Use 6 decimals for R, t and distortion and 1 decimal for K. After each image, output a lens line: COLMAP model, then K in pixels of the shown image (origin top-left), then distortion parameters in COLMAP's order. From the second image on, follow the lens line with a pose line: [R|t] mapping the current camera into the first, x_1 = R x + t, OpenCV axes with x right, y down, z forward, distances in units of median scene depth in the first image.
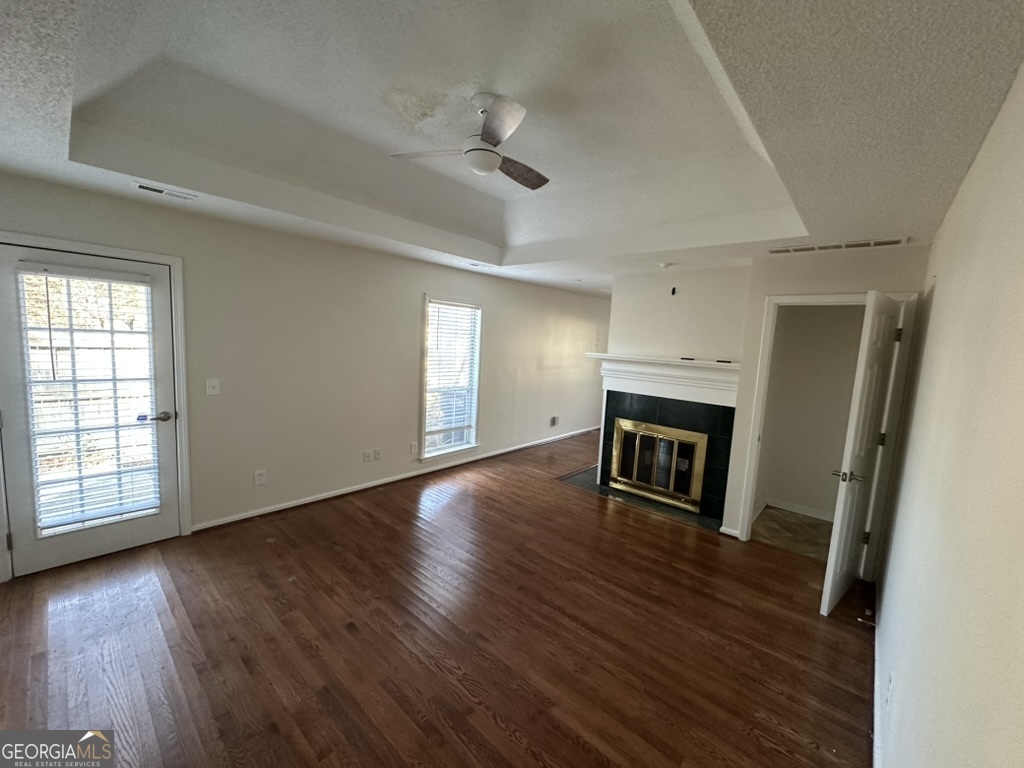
lens RADIAL K [[409.2, 0, 510.6], [0, 409.2, 384.1], [0, 0, 1]] dist [-0.001146, 0.000121]
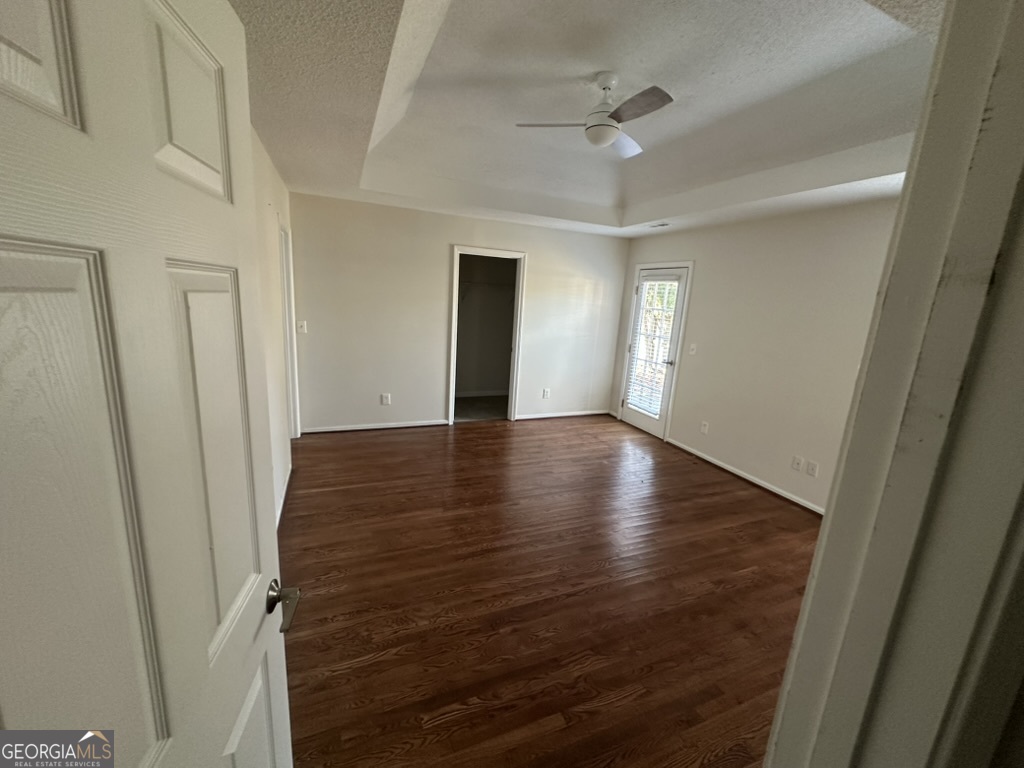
lens RADIAL K [[409.2, 0, 511.3], [0, 409.2, 383.4], [0, 0, 1]] dist [-0.001146, 0.000121]
pose [[-0.426512, 0.108204, -0.897986, 0.922179], [-0.184409, 0.961561, 0.203452, -0.058120], [0.885483, 0.252372, -0.390164, 1.145723]]
